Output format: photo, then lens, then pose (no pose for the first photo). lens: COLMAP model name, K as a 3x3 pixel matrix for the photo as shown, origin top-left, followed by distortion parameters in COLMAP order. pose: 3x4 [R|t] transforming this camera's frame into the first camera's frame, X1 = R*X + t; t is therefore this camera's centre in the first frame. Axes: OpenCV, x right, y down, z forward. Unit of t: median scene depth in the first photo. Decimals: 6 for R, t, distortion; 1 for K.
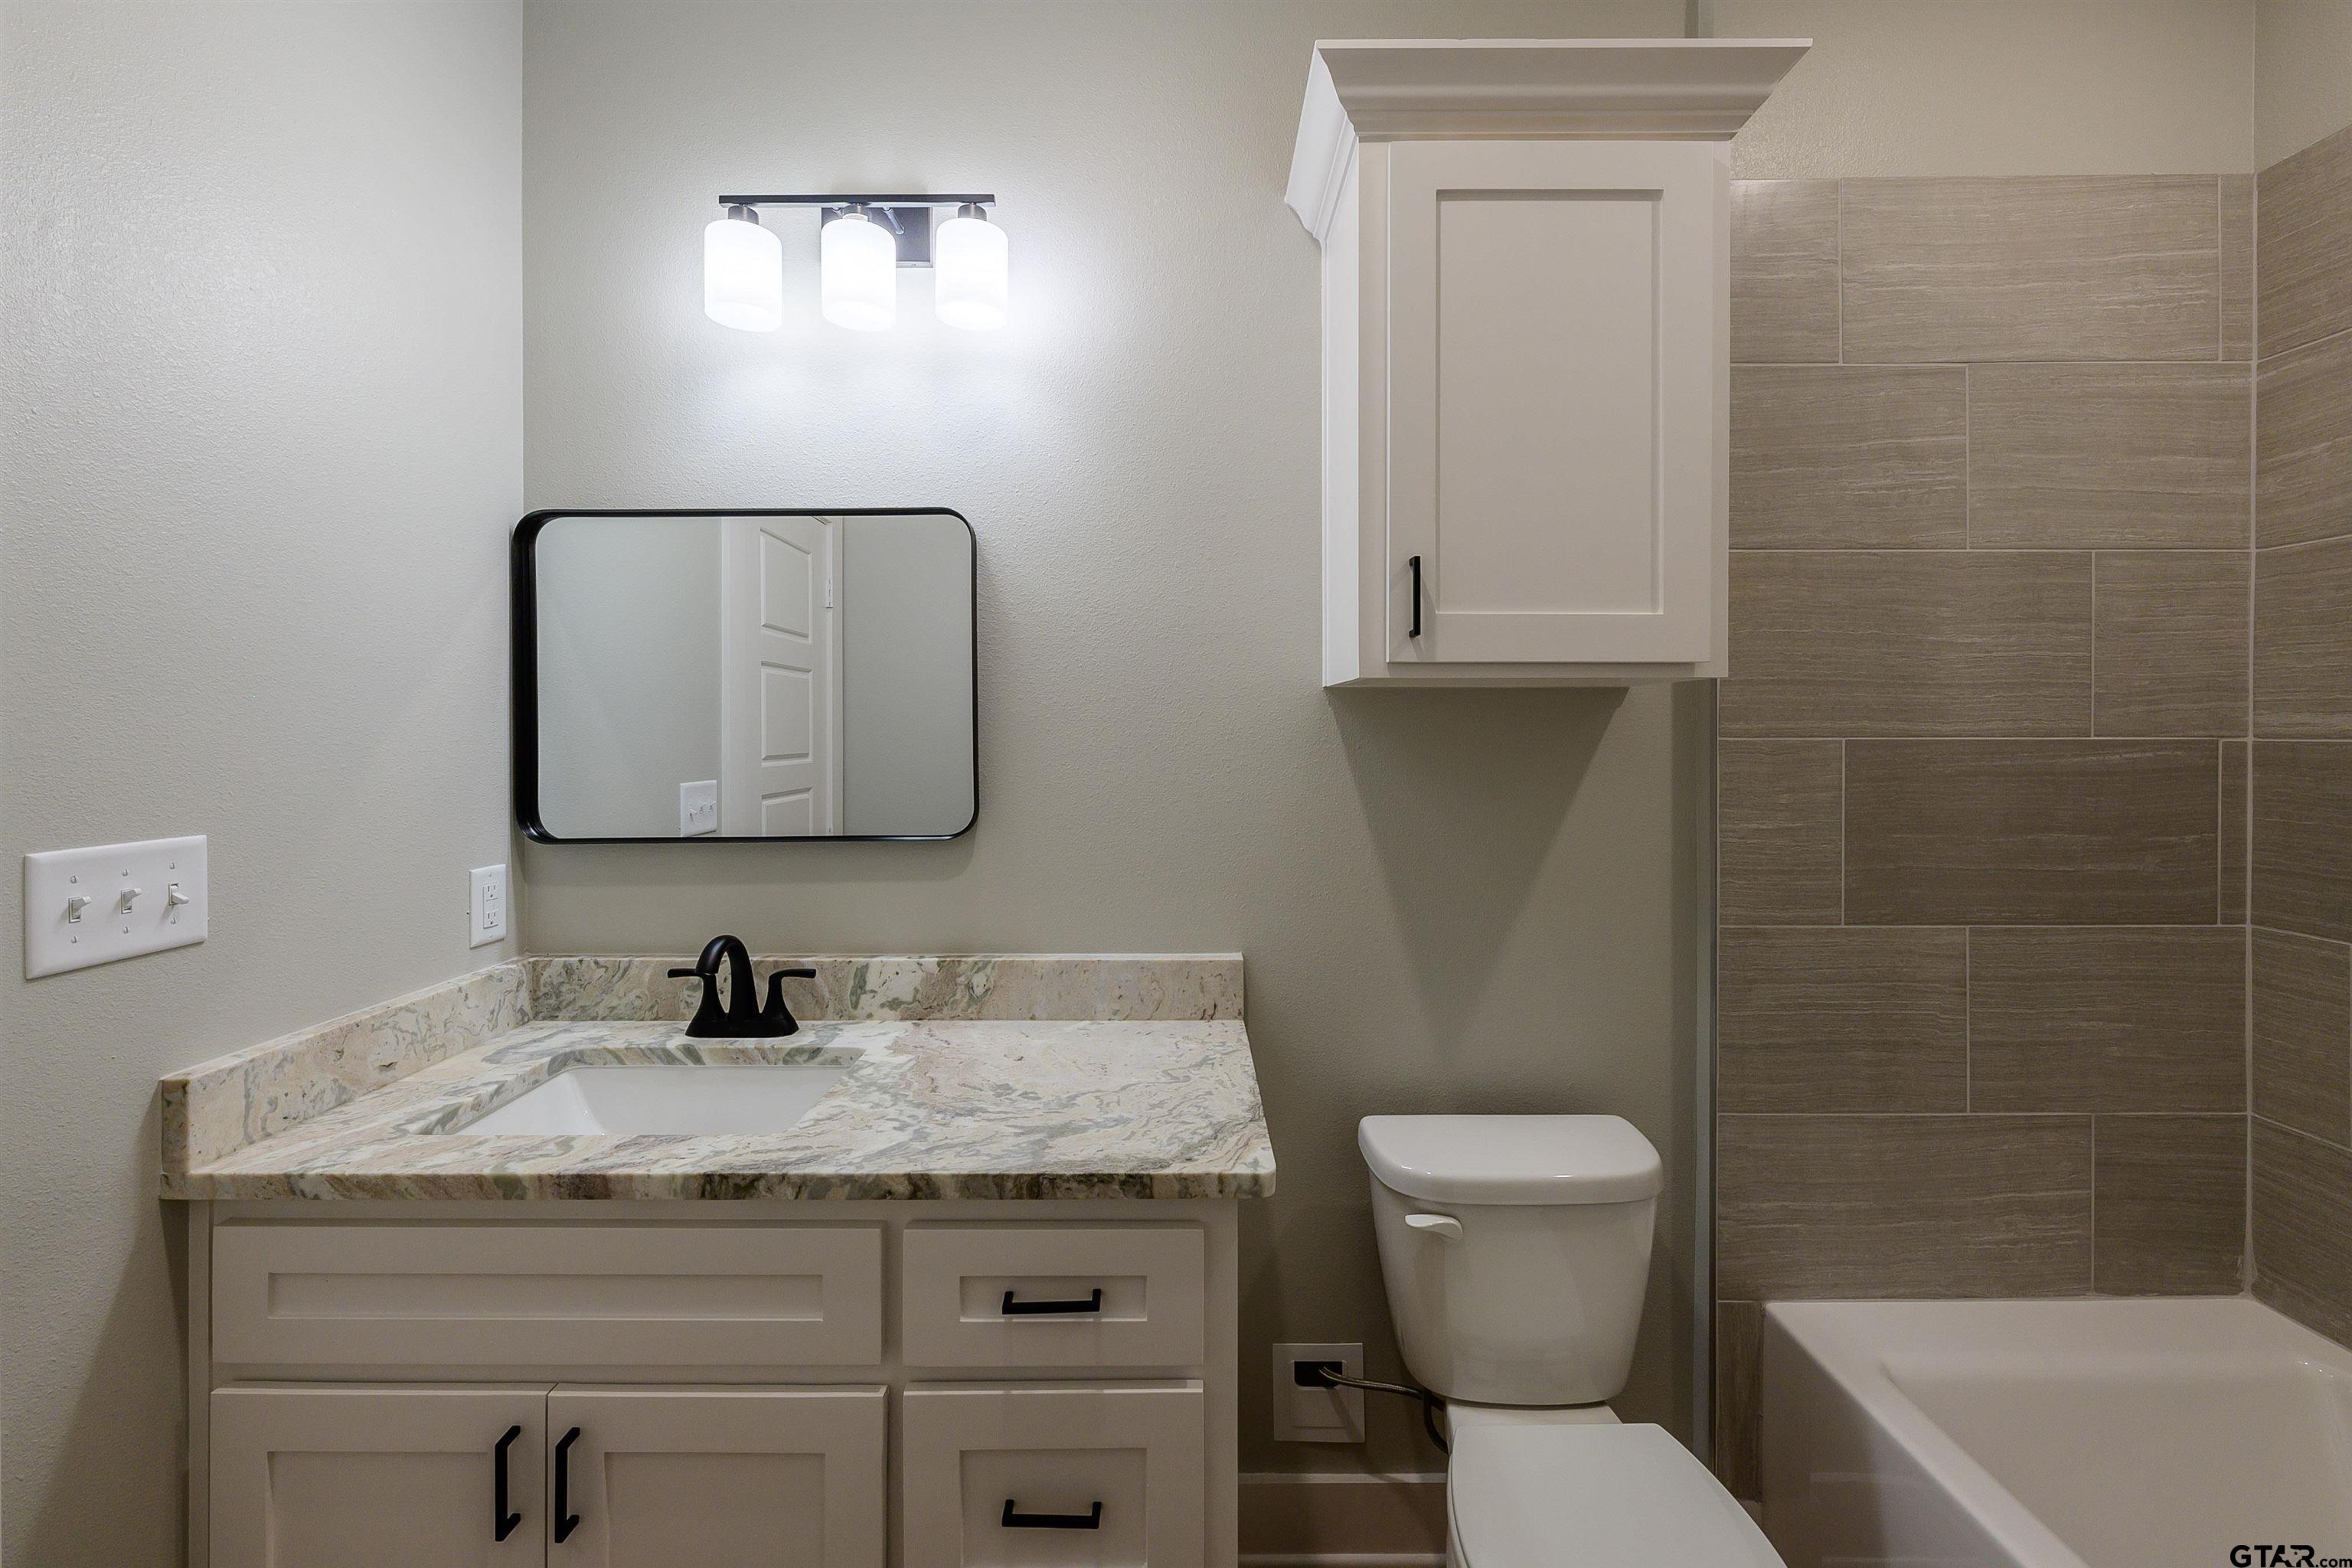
lens RADIAL K [[963.4, 0, 1159.4], [0, 963.4, 748.4], [0, 0, 1]] dist [-0.002495, -0.000119]
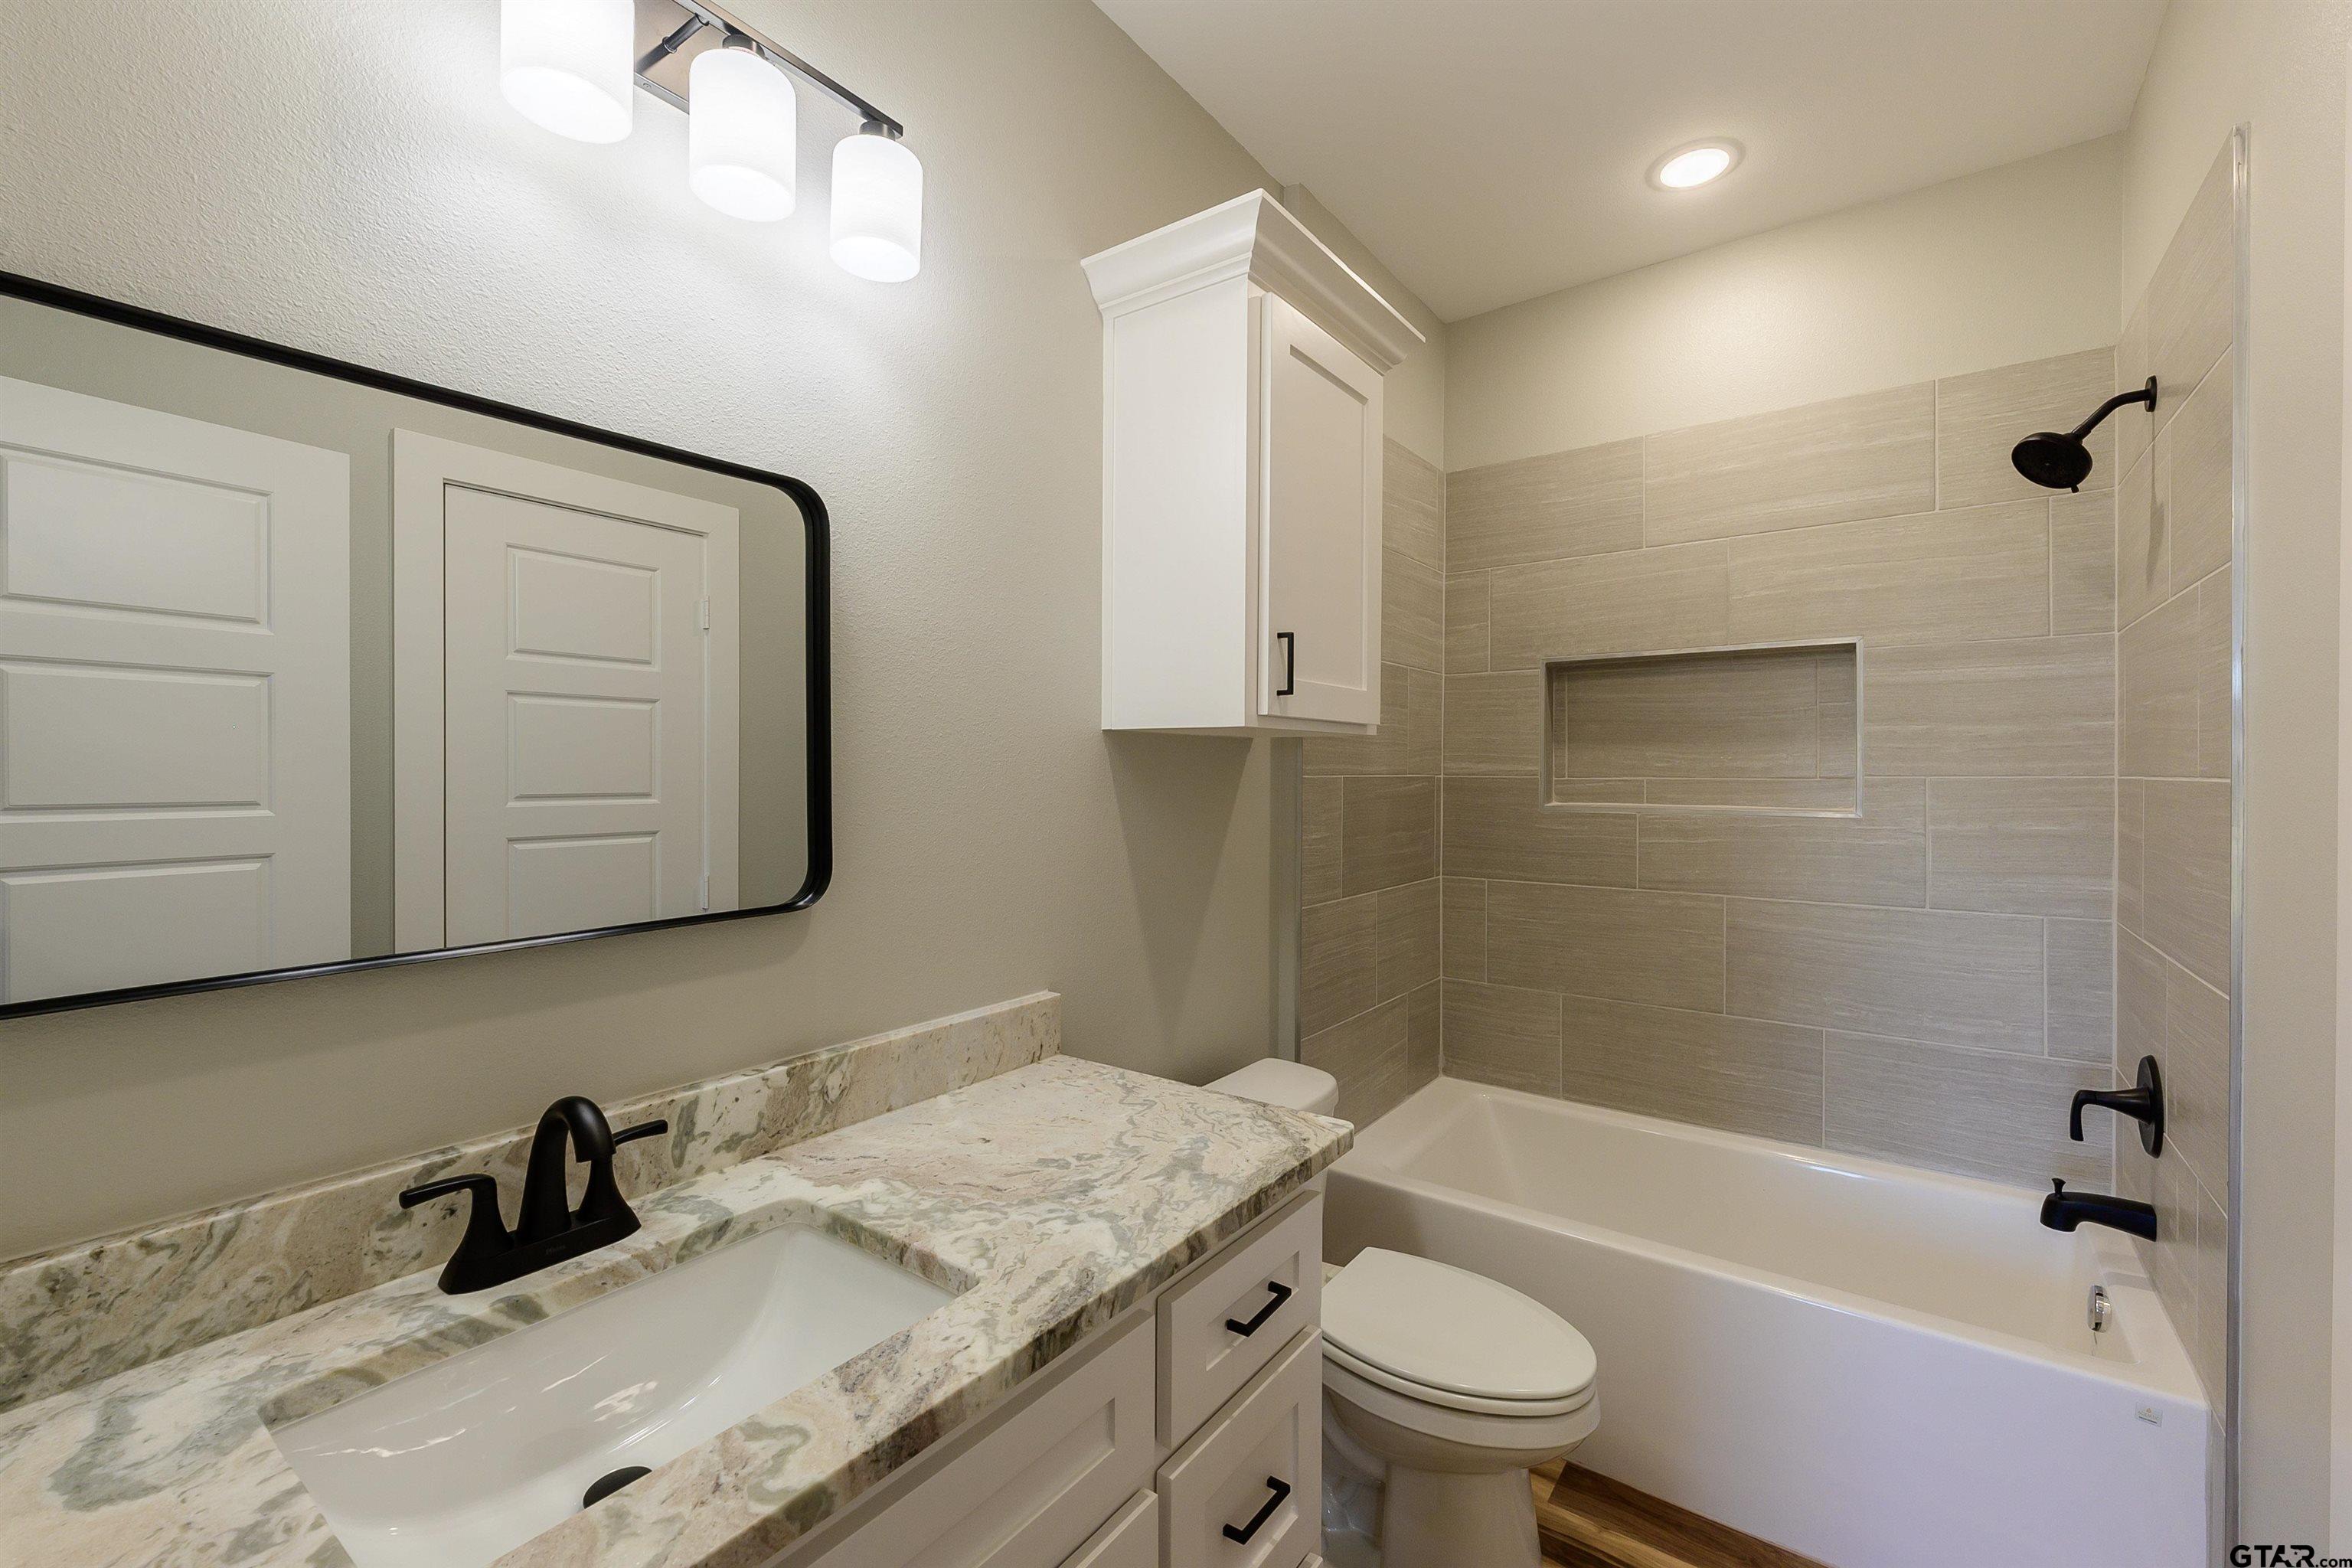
lens RADIAL K [[995.1, 0, 1172.2], [0, 995.1, 792.7], [0, 0, 1]] dist [-0.003264, -0.000273]
pose [[0.579596, -0.015815, 0.814751, -0.747629], [0.011467, 0.999871, 0.011251, -0.005104], [-0.814823, 0.002822, 0.579702, 0.313333]]
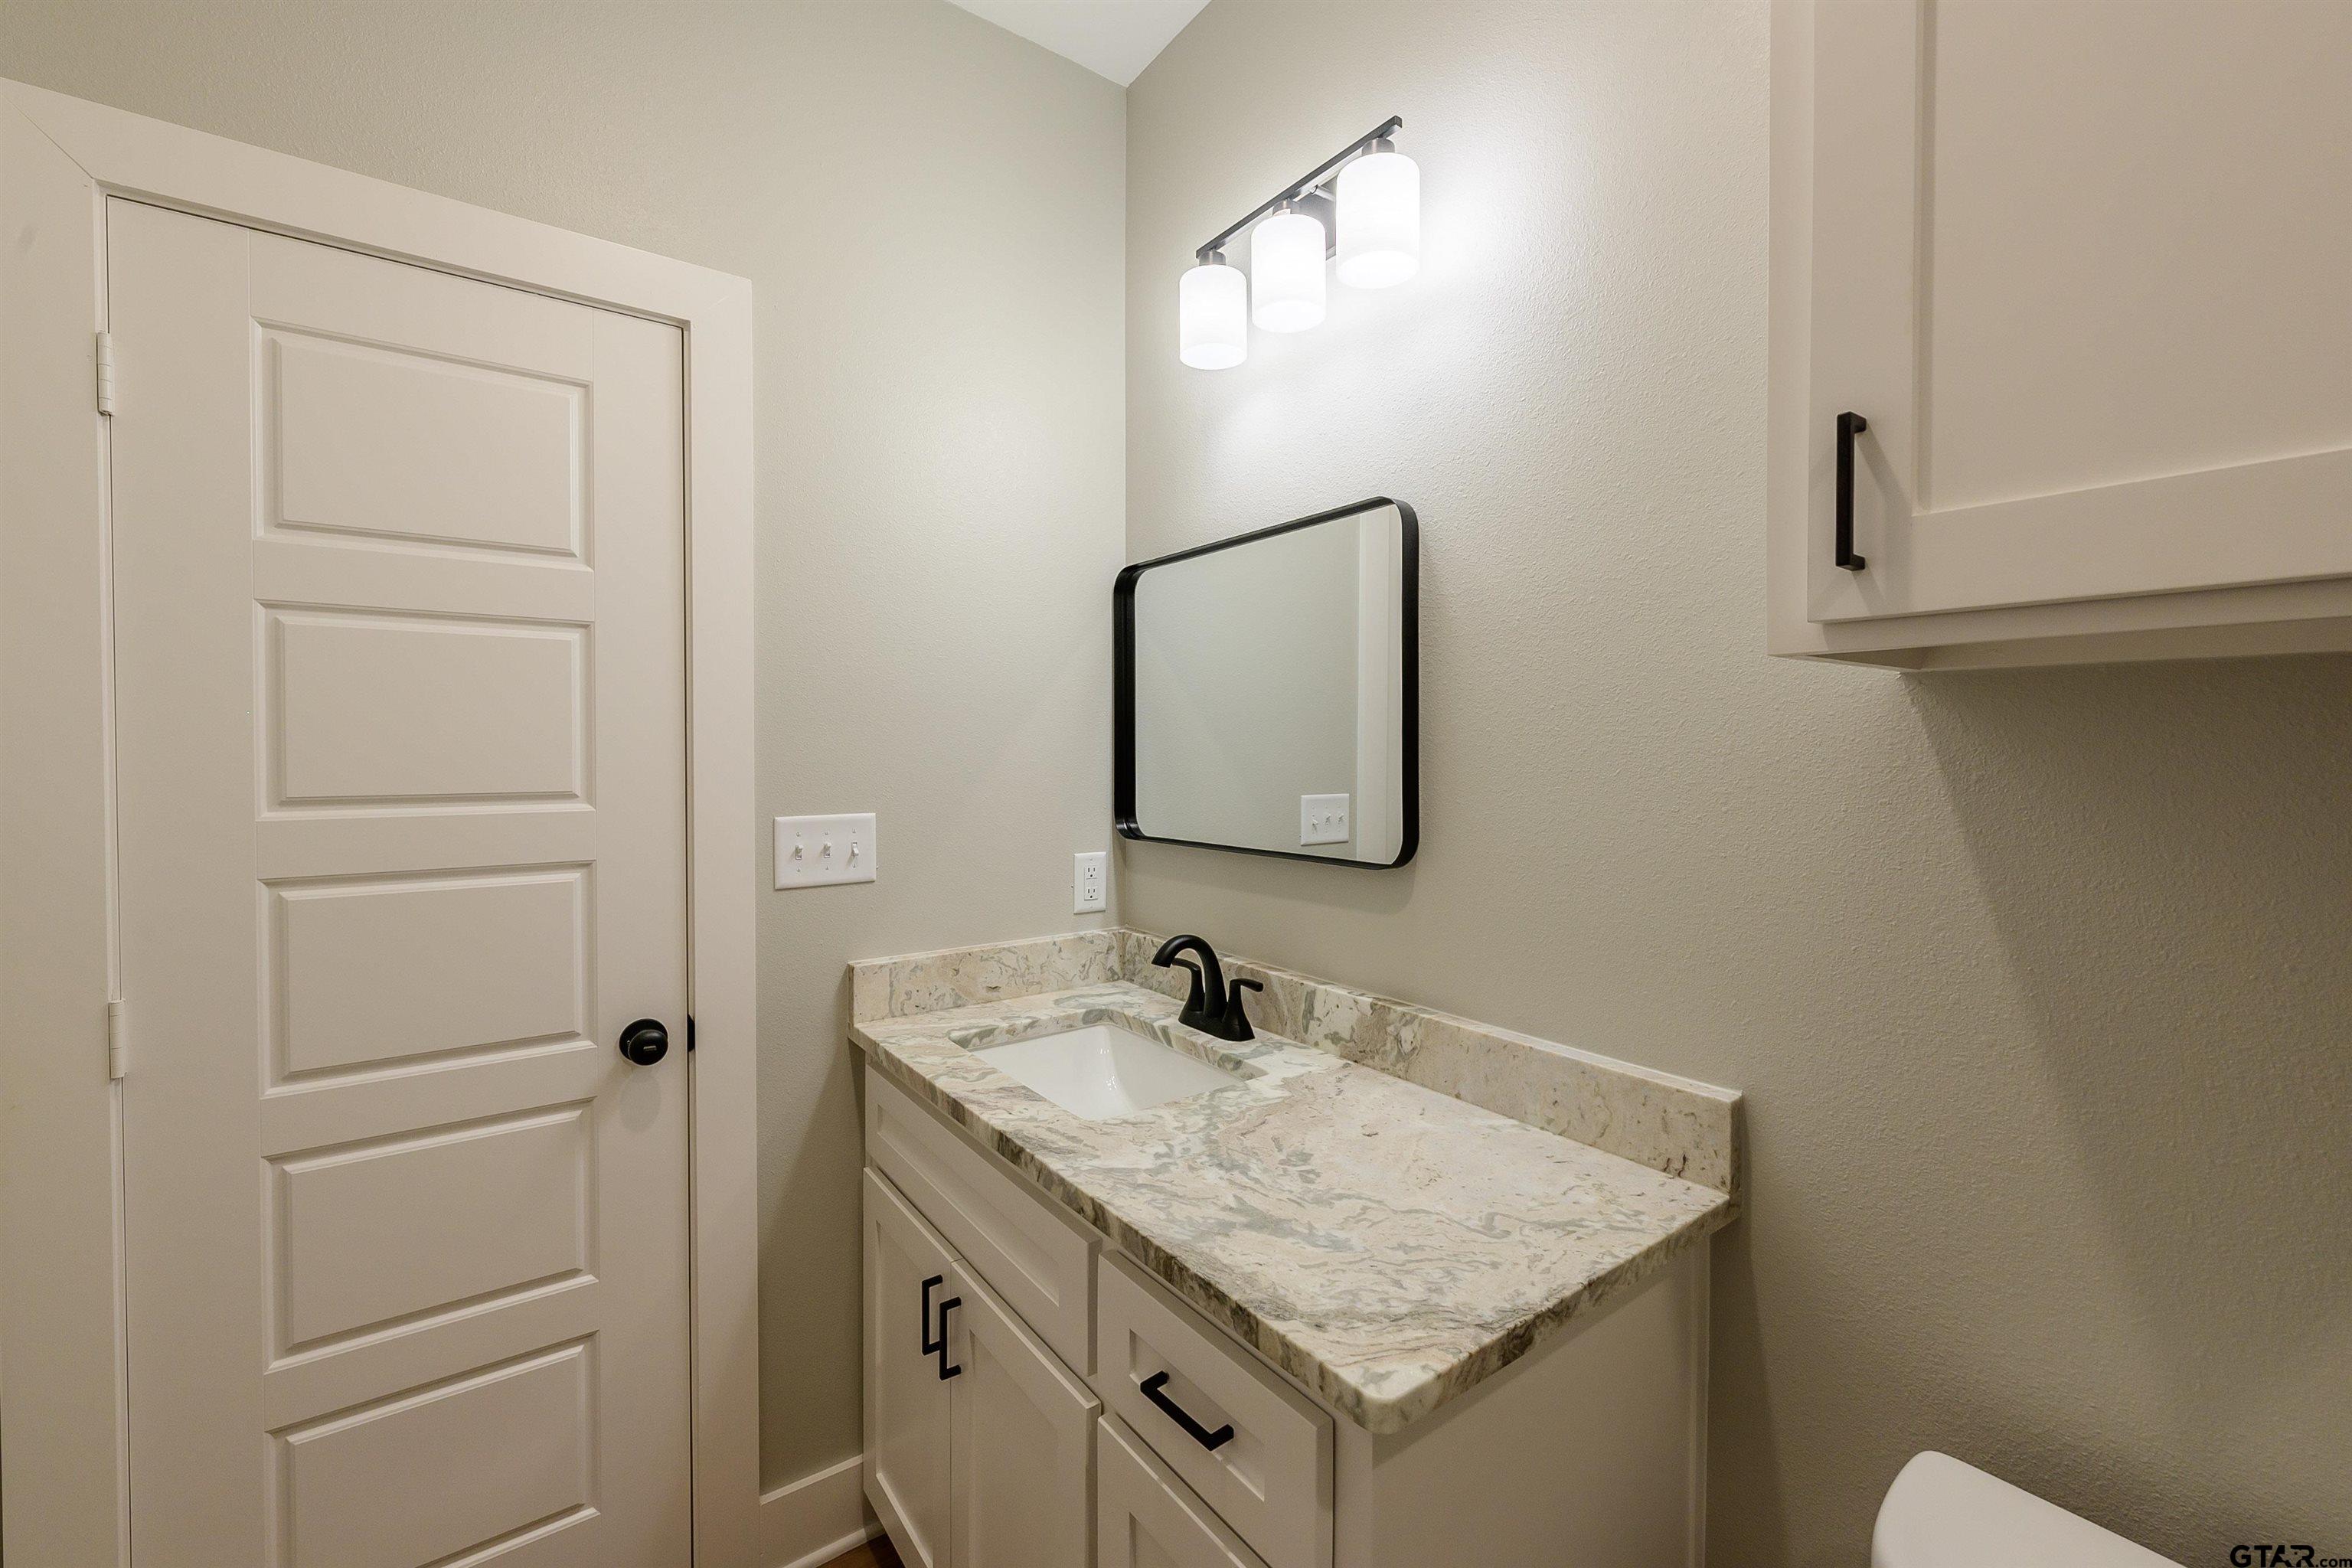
lens RADIAL K [[942.7, 0, 1170.7], [0, 942.7, 778.9], [0, 0, 1]] dist [-0.002275, 0.000083]
pose [[0.604743, 0.028949, -0.795894, 0.381614], [-0.016945, 0.999581, 0.023483, -0.007206], [0.796240, -0.000715, 0.604980, 0.339916]]
